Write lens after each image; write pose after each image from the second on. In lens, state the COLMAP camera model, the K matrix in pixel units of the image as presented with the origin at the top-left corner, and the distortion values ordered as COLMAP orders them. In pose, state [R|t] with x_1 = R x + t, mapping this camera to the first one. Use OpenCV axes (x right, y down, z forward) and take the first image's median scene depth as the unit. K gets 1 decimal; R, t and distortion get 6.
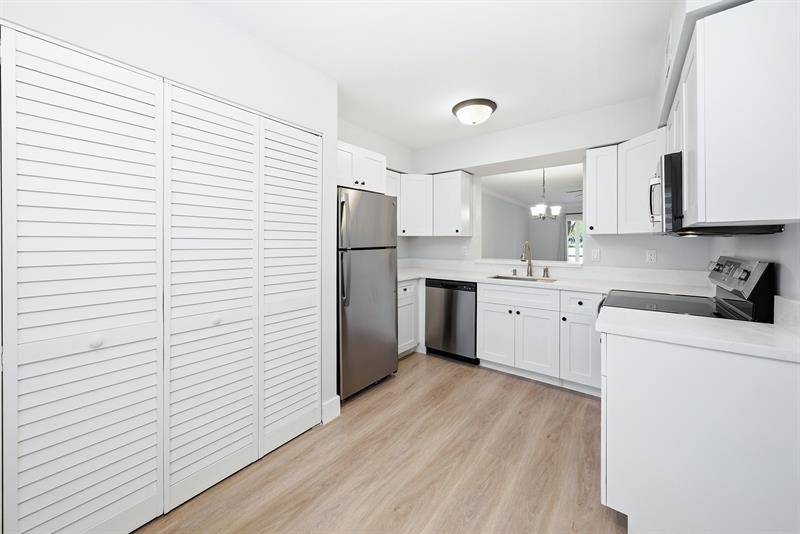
lens RADIAL K [[298.2, 0, 399.7], [0, 298.2, 242.0], [0, 0, 1]] dist [0.000835, 0.000205]
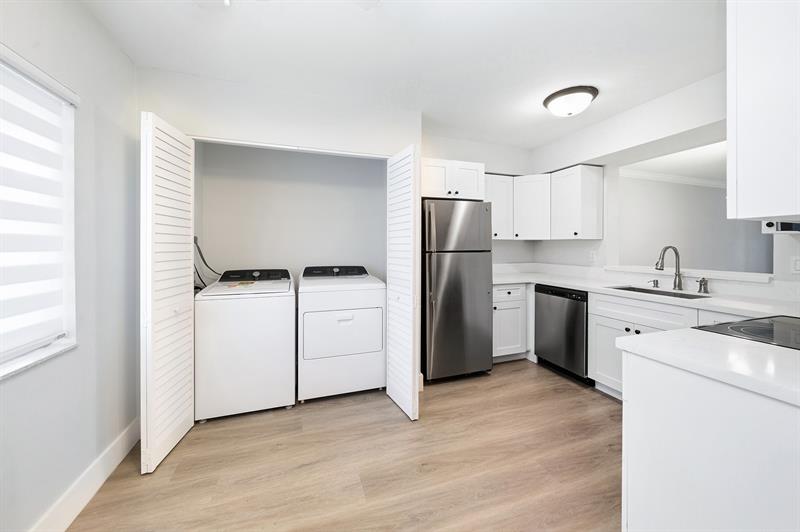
lens RADIAL K [[292.2, 0, 398.3], [0, 292.2, 247.4], [0, 0, 1]] dist [0.000022, 0.000059]
pose [[0.837287, 0.001168, -0.546762, 0.273760], [0.000972, 0.999993, 0.003625, 0.002016], [0.546762, -0.003567, 0.837280, -0.024962]]
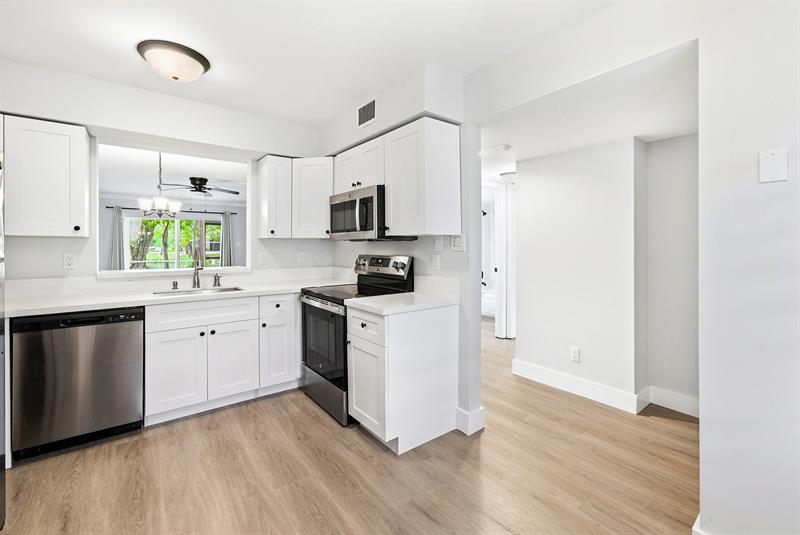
lens RADIAL K [[343.1, 0, 398.1], [0, 343.1, 246.4], [0, 0, 1]] dist [-0.000741, 0.000087]
pose [[0.253818, -0.005011, 0.967239, -0.365893], [0.001584, 0.999987, 0.004765, -0.002305], [-0.967251, 0.000322, 0.253823, 0.258722]]
